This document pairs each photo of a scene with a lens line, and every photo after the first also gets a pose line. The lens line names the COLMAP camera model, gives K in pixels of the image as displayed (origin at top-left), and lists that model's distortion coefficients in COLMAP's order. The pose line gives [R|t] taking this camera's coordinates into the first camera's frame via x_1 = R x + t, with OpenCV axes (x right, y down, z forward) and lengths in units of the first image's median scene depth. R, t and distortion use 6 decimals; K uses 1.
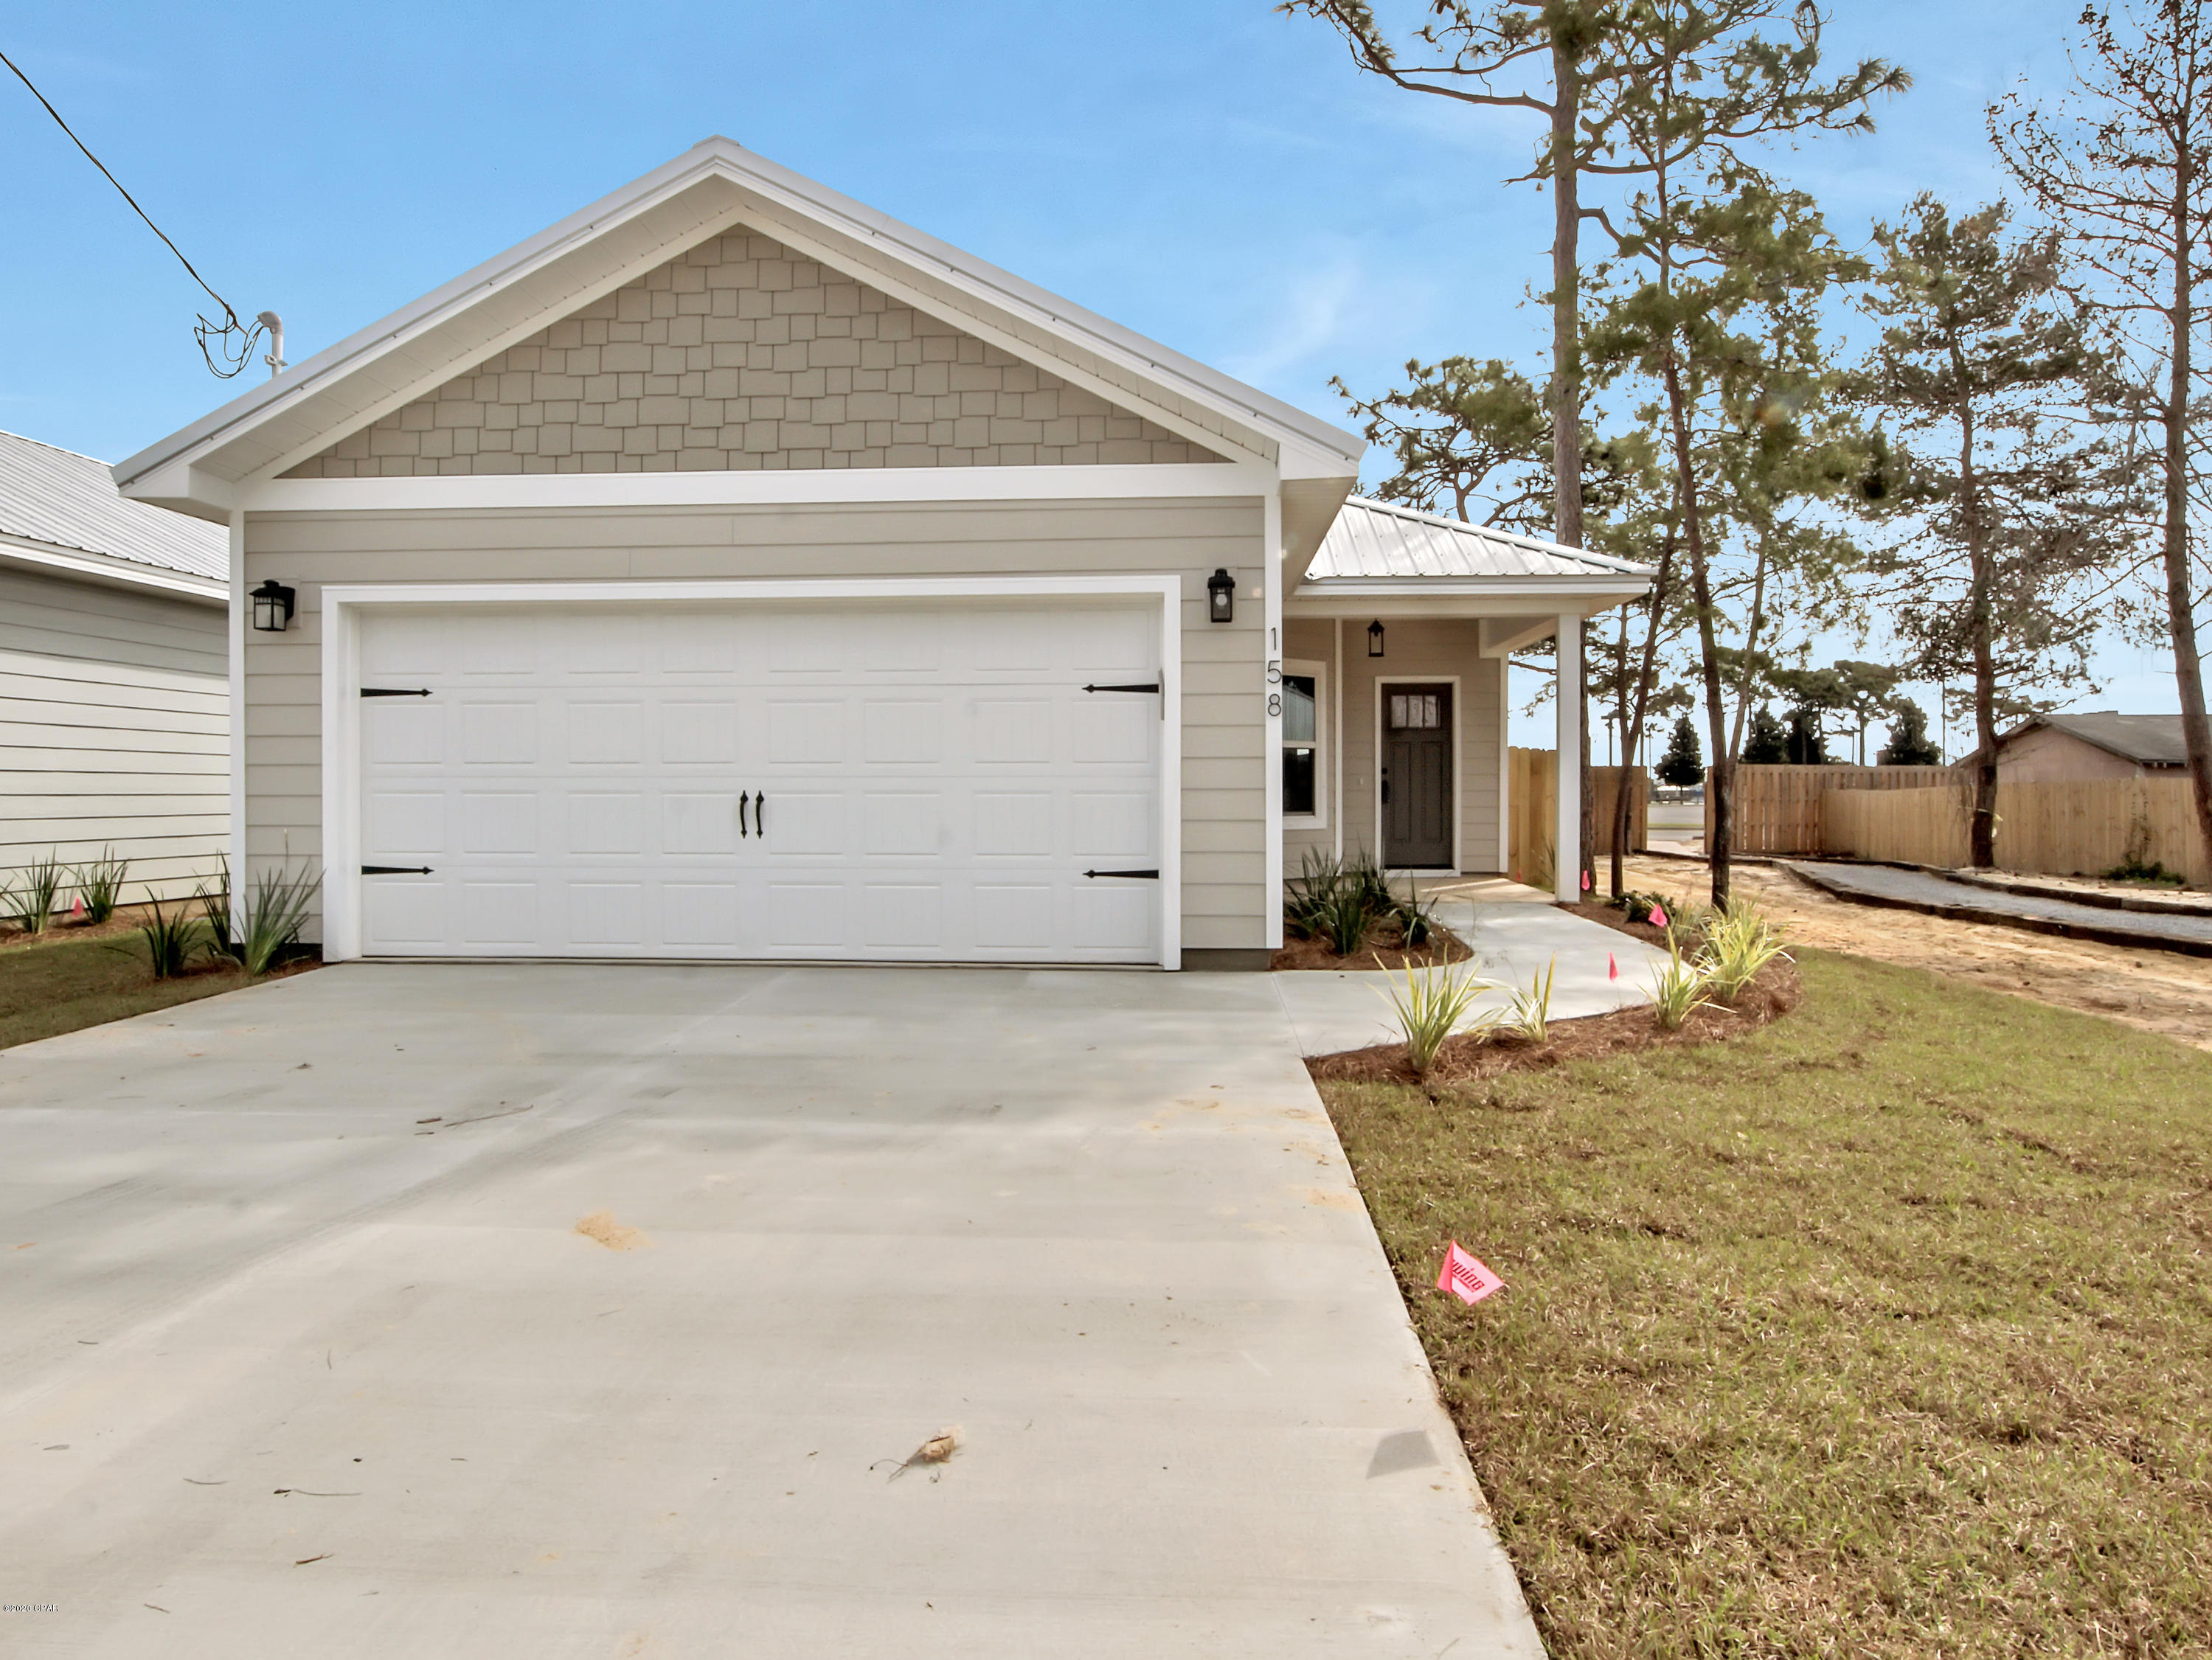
lens RADIAL K [[1412.5, 0, 1118.5], [0, 1412.5, 797.2], [0, 0, 1]] dist [-0.007473, -0.001269]
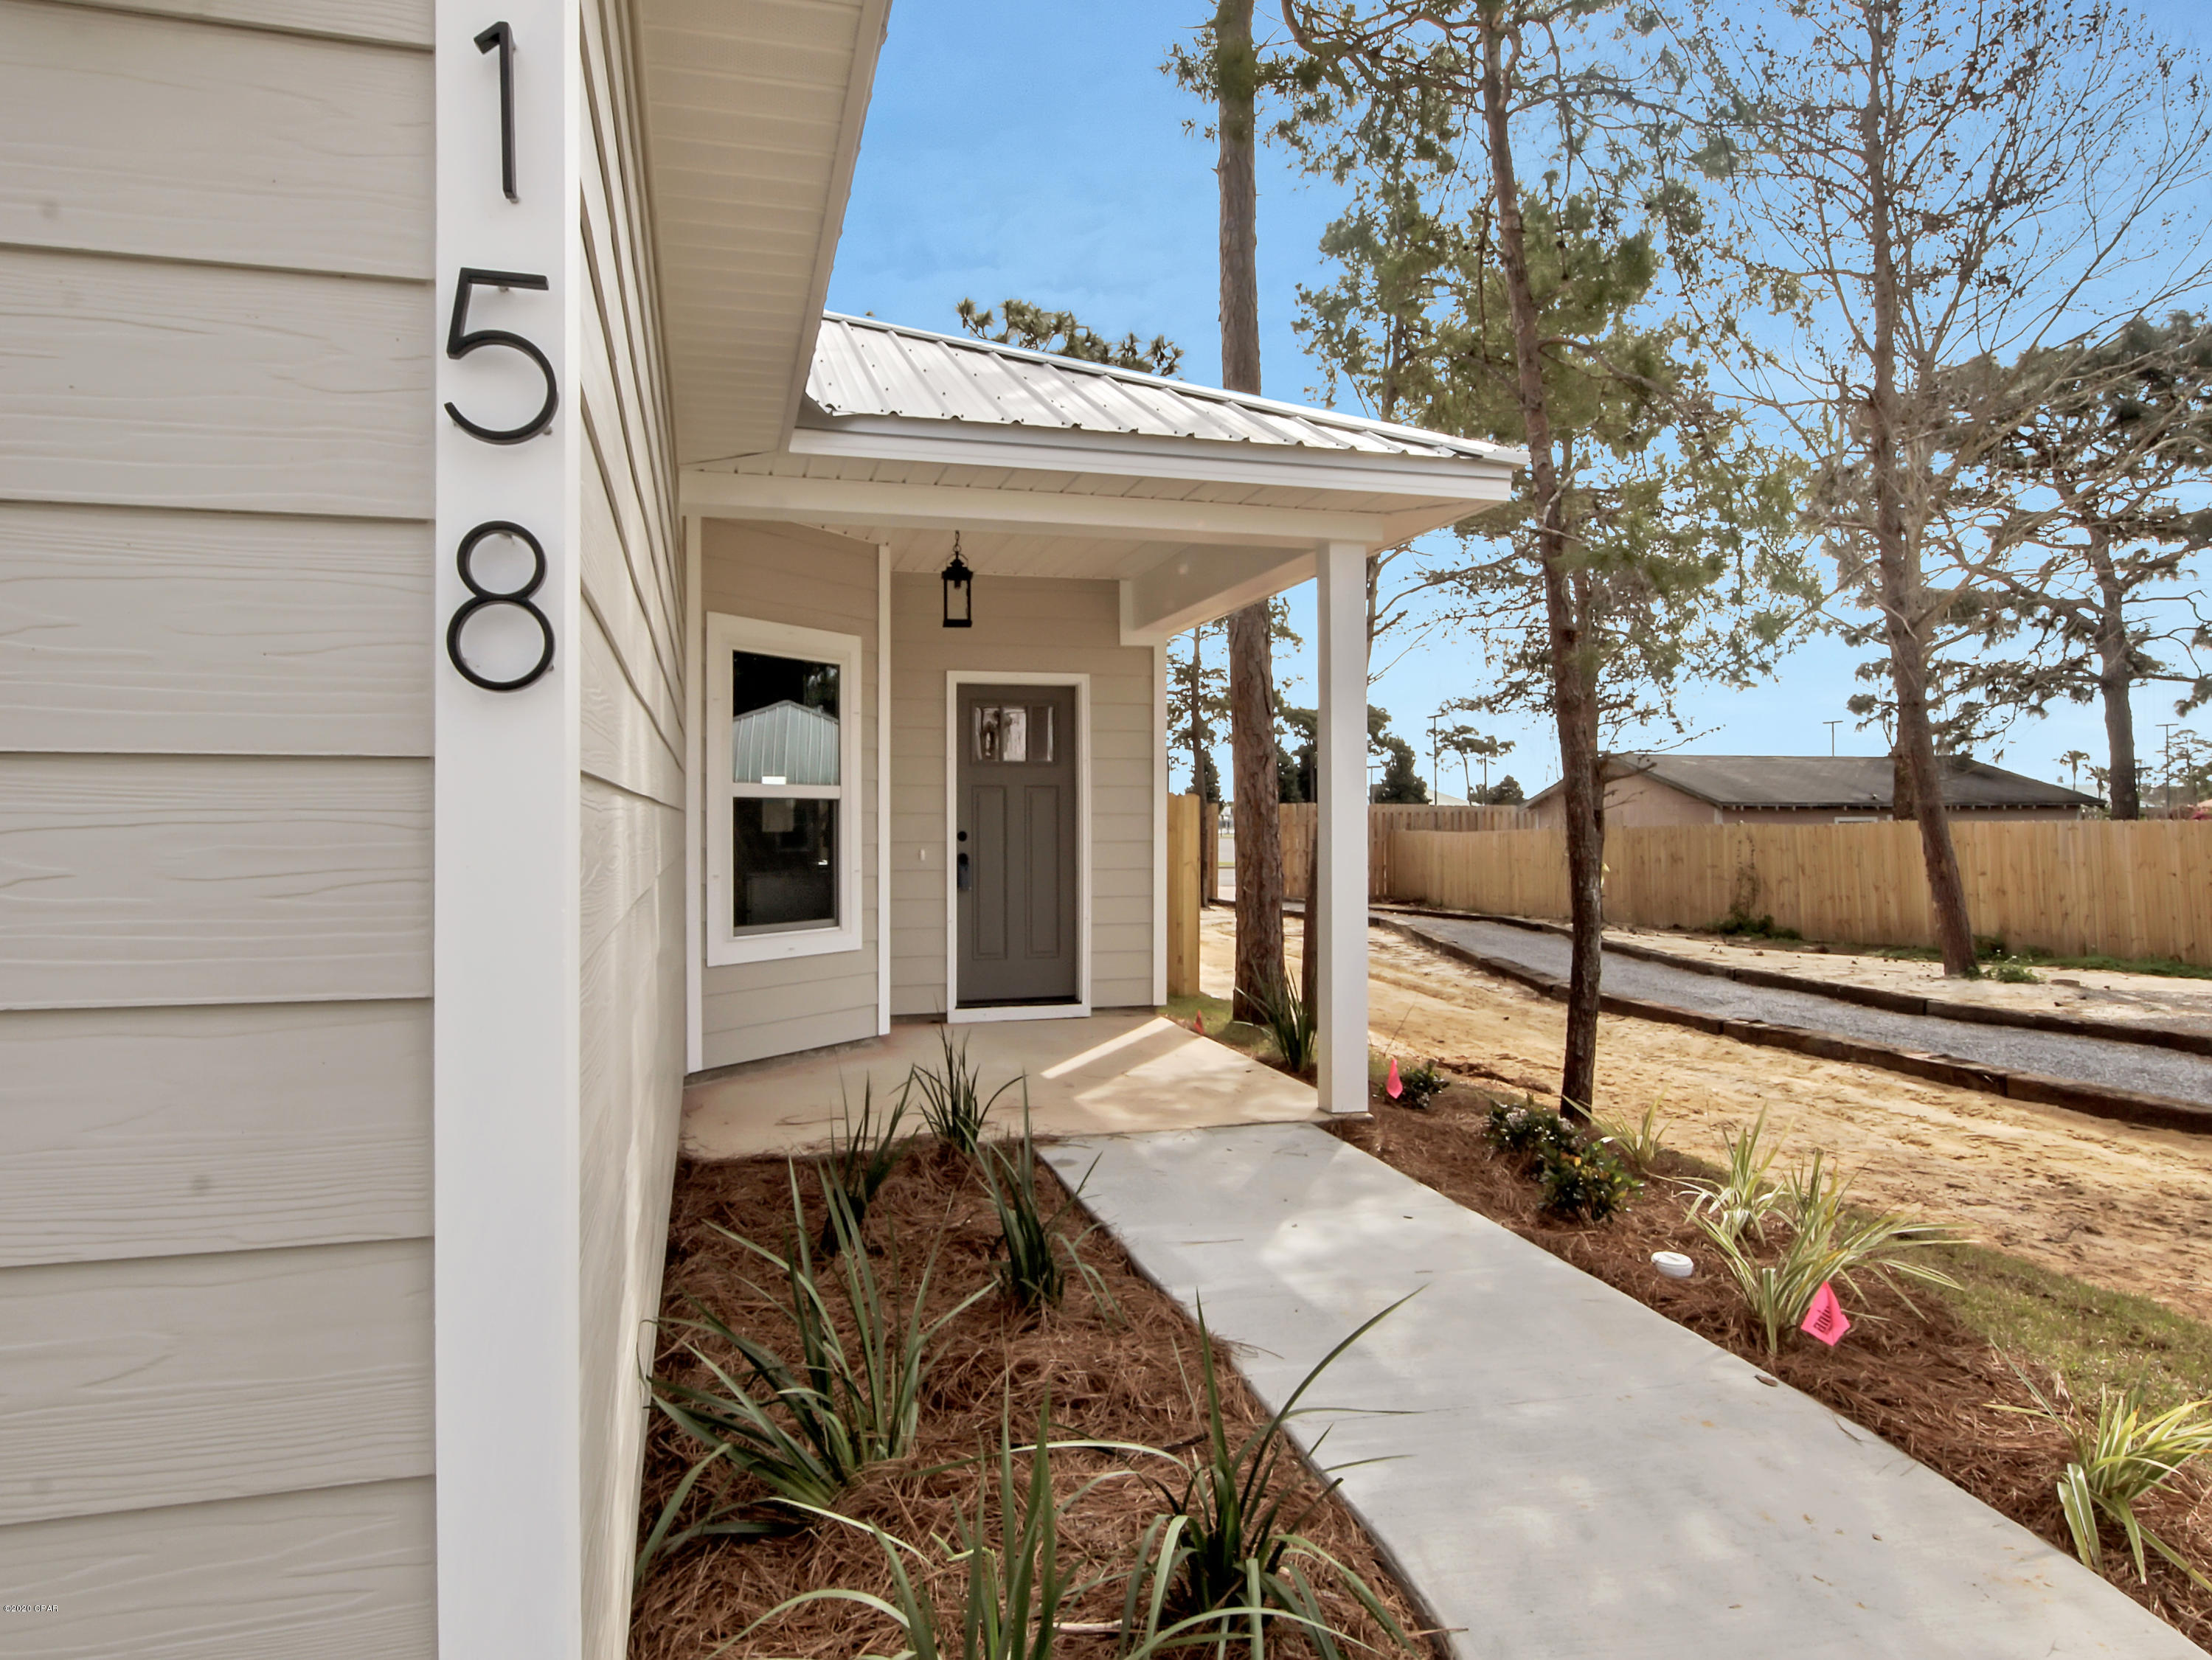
lens RADIAL K [[1412.5, 0, 1118.5], [0, 1412.5, 797.2], [0, 0, 1]] dist [-0.007473, -0.001269]
pose [[0.945990, 0.004604, 0.324164, 0.061641], [0.001996, 0.999797, -0.020025, -0.022523], [-0.324191, 0.019590, 0.945789, 0.432239]]
